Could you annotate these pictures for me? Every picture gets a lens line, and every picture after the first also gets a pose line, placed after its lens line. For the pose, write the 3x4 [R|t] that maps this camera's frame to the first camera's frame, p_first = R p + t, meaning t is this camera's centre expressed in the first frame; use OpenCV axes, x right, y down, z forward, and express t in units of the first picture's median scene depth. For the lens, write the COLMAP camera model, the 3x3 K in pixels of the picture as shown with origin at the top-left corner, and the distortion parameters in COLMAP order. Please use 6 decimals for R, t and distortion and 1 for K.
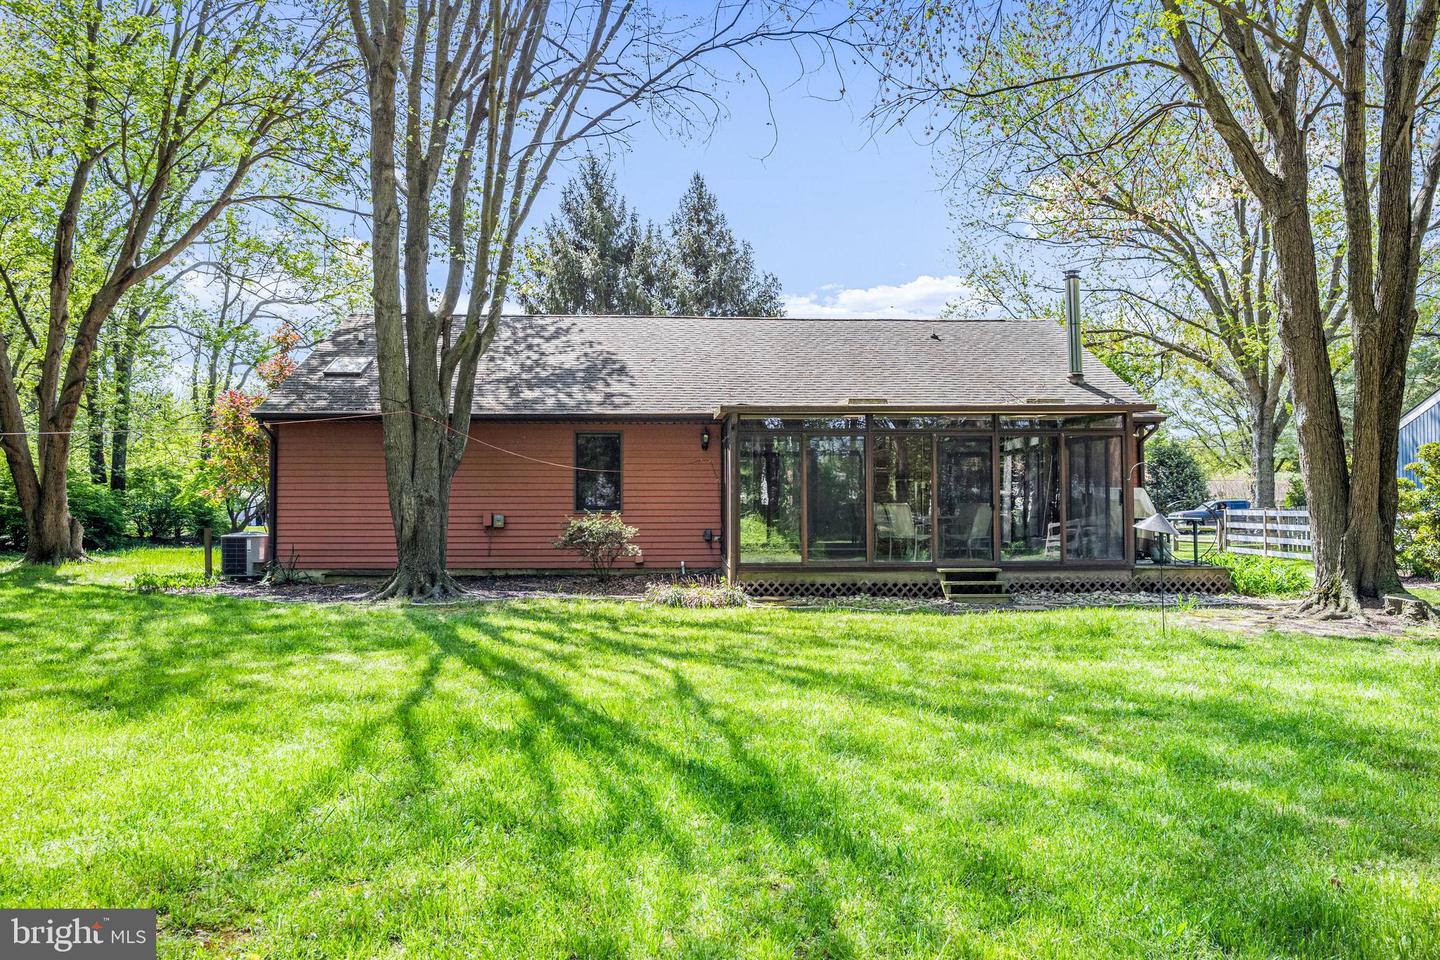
lens RADIAL K [[1030.3, 0, 719.8], [0, 1030.3, 483.0], [0, 0, 1]] dist [-0.000376, -0.000331]
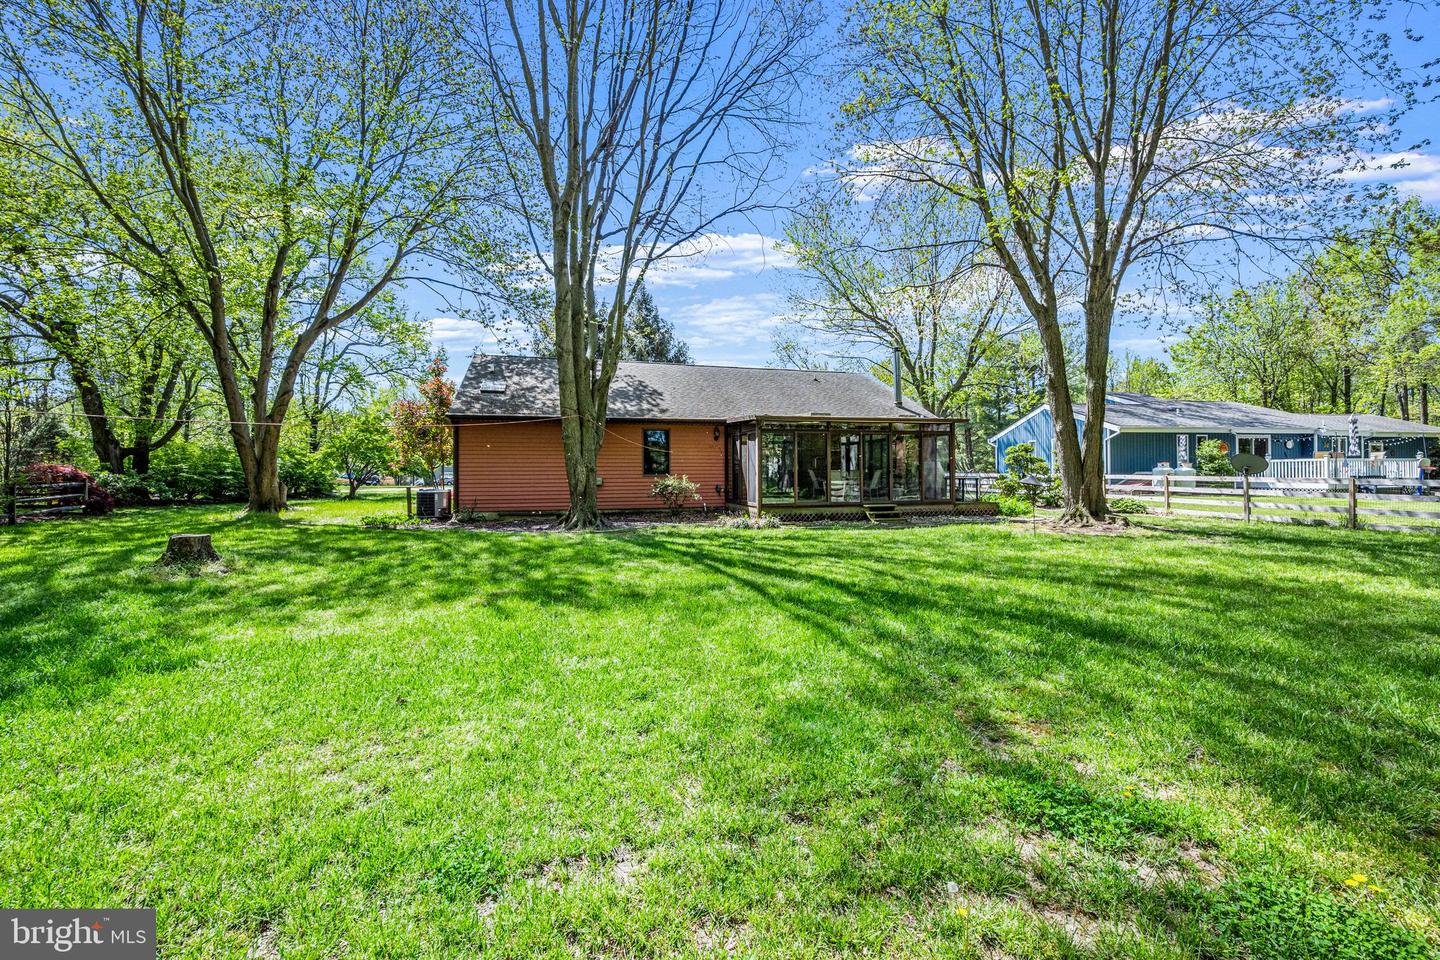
lens RADIAL K [[574.7, 0, 719.0], [0, 574.7, 468.0], [0, 0, 1]] dist [-0.016226, -0.000009]
pose [[0.977837, -0.001541, 0.209360, -0.246917], [-0.002212, 0.999841, 0.017691, -0.001362], [-0.209354, -0.017762, 0.977679, 0.043127]]
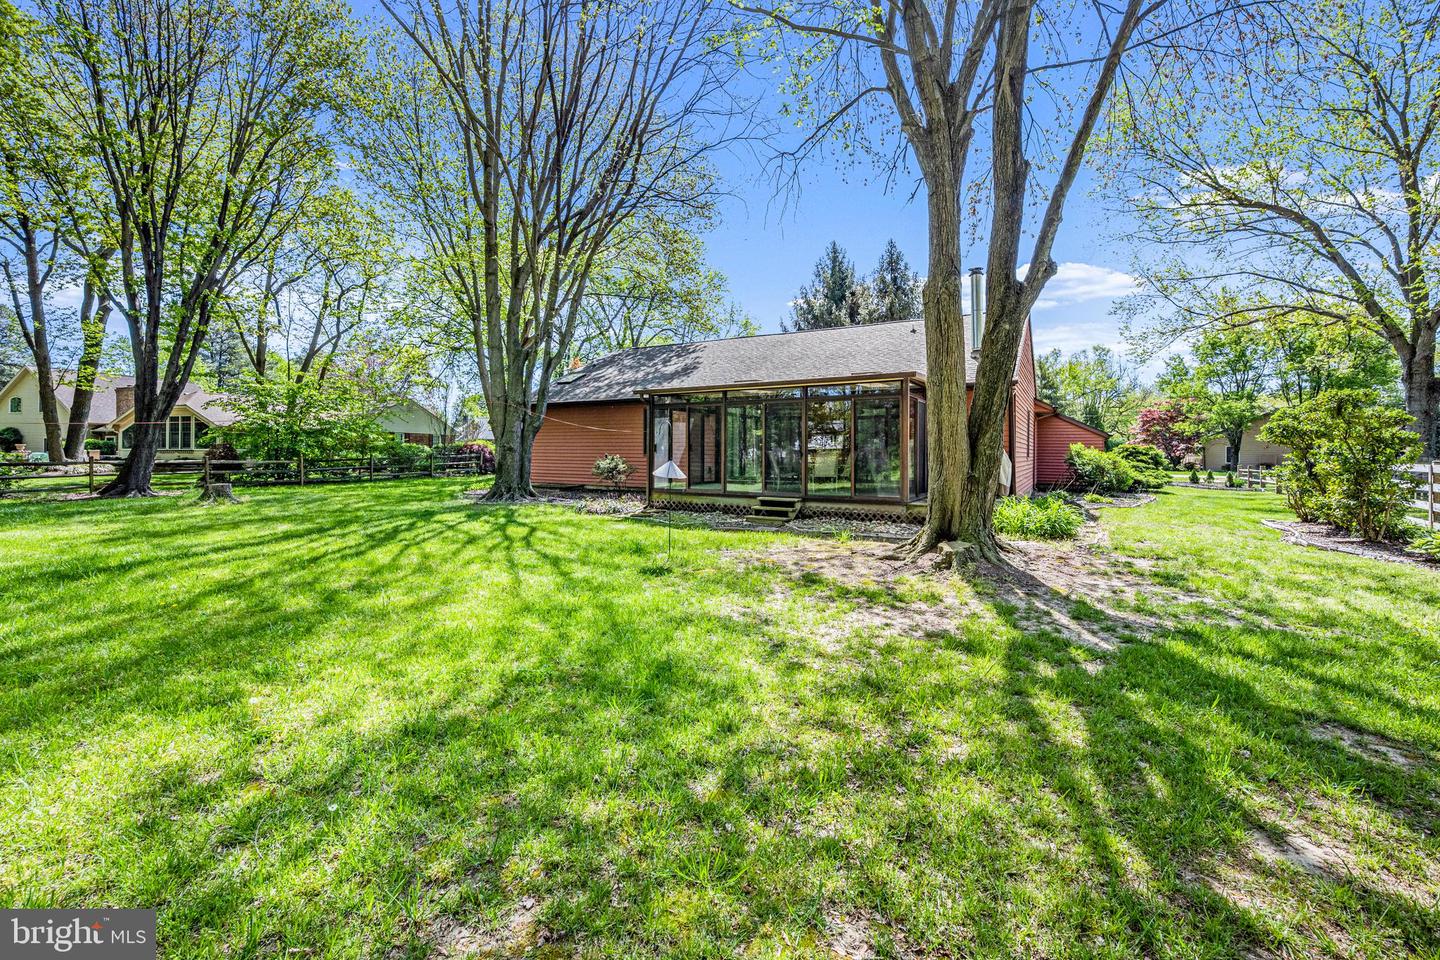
lens RADIAL K [[574.1, 0, 720.8], [0, 574.1, 485.2], [0, 0, 1]] dist [0.001460, 0.000070]
pose [[0.843863, 0.034386, -0.535456, 0.554567], [0.002969, 0.997630, 0.068744, 0.013176], [0.536550, -0.059600, 0.841761, 0.305820]]
